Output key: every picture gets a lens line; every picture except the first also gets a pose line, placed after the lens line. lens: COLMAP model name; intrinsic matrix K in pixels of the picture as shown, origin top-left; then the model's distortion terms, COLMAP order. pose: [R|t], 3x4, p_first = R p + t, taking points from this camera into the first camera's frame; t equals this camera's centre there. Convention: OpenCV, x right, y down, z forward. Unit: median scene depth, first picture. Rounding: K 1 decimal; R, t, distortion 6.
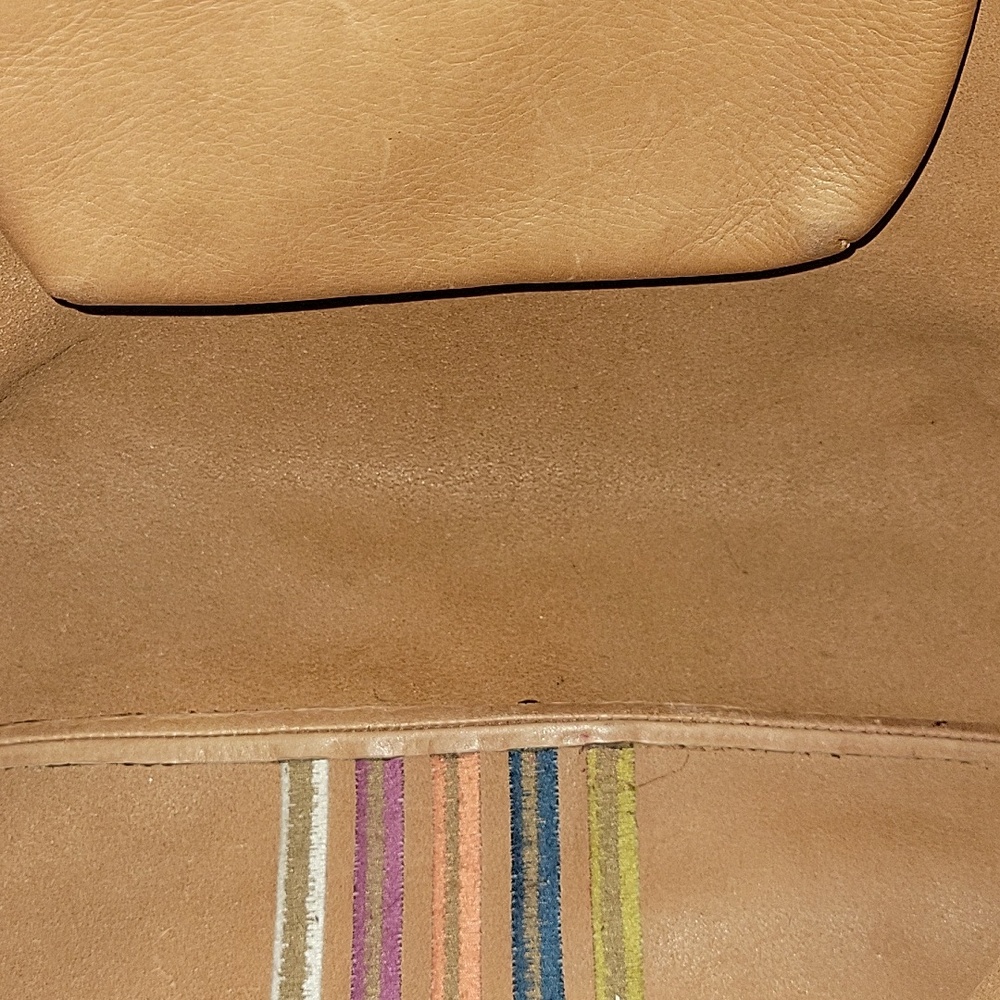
lens RADIAL K [[1672.0, 0, 490.3], [0, 1672.0, 539.1], [0, 0, 1]] dist [0.023231, 0.000000]
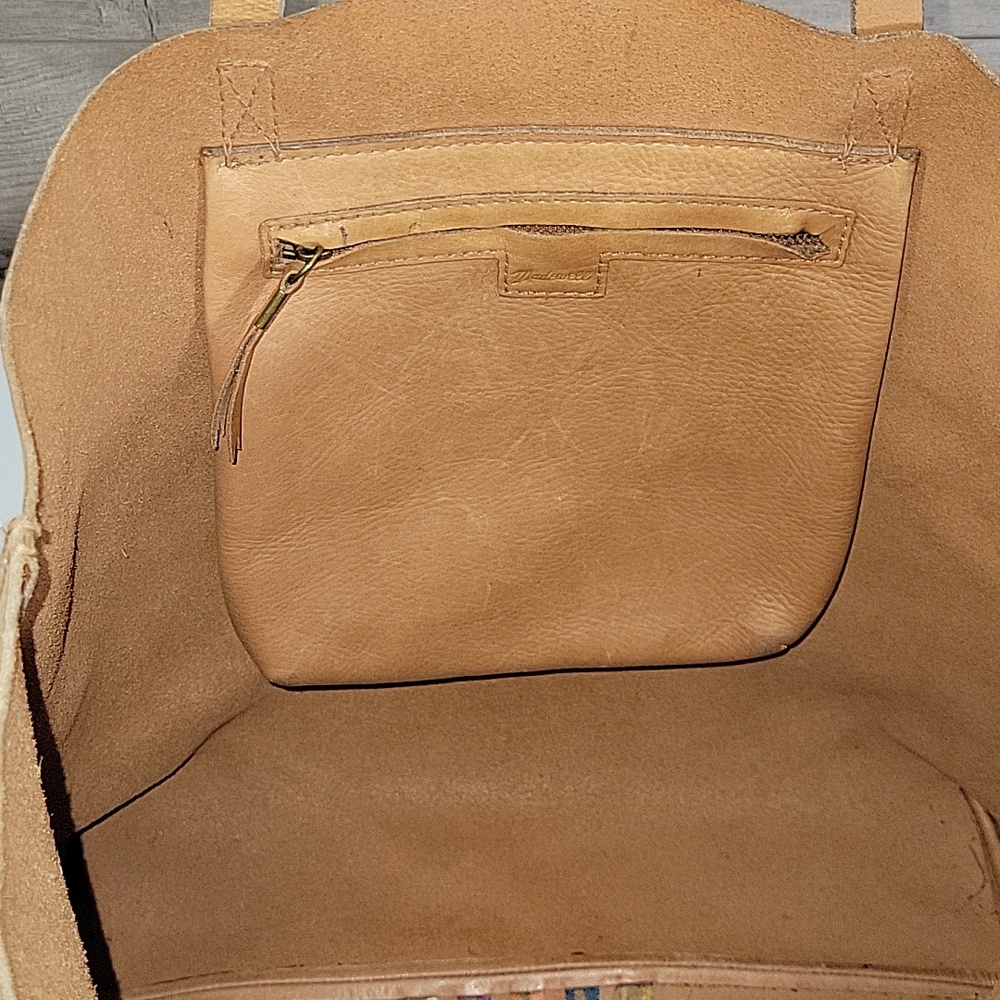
lens RADIAL K [[1672.0, 0, 515.2], [0, 1672.0, 520.6], [0, 0, 1]] dist [0.023231, 0.000000]
pose [[0.999609, -0.005443, 0.027442, -0.067506], [0.009797, 0.986886, -0.161120, -0.037151], [-0.026205, 0.161326, 0.986553, -0.461797]]
